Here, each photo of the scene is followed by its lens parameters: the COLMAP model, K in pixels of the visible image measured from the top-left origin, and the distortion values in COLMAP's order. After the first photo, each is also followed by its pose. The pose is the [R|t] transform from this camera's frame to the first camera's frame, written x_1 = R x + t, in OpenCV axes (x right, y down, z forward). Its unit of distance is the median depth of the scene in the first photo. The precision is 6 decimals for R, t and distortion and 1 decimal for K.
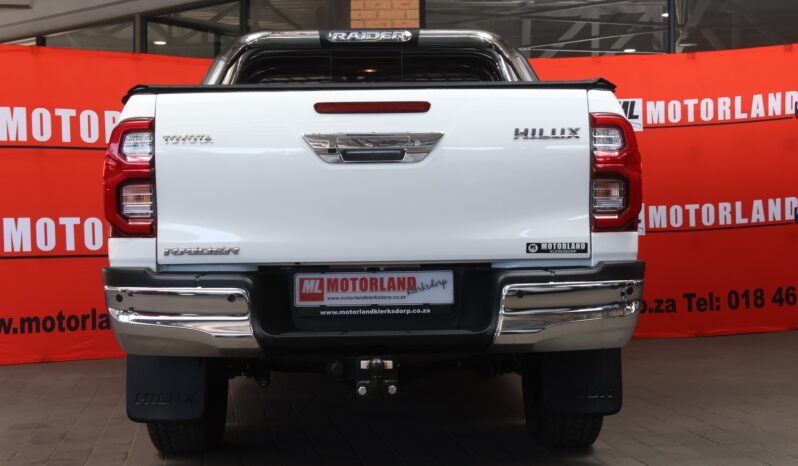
lens RADIAL K [[1201.5, 0, 403.5], [0, 1201.5, 213.7], [0, 0, 1]] dist [-0.010383, 0.000000]
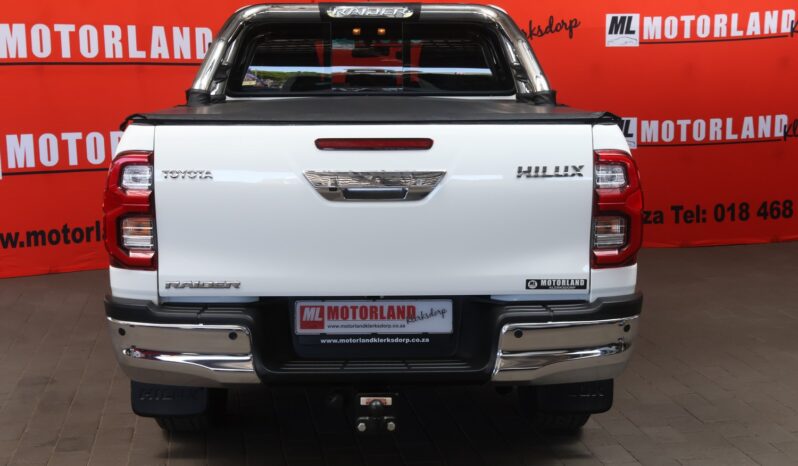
lens RADIAL K [[1158.9, 0, 402.6], [0, 1158.9, 234.4], [0, 0, 1]] dist [-0.020614, 0.000000]
pose [[0.999900, 0.012879, 0.005772, -0.006923], [-0.013597, 0.988703, 0.149270, -0.151733], [-0.003785, -0.149334, 0.988780, 0.046674]]
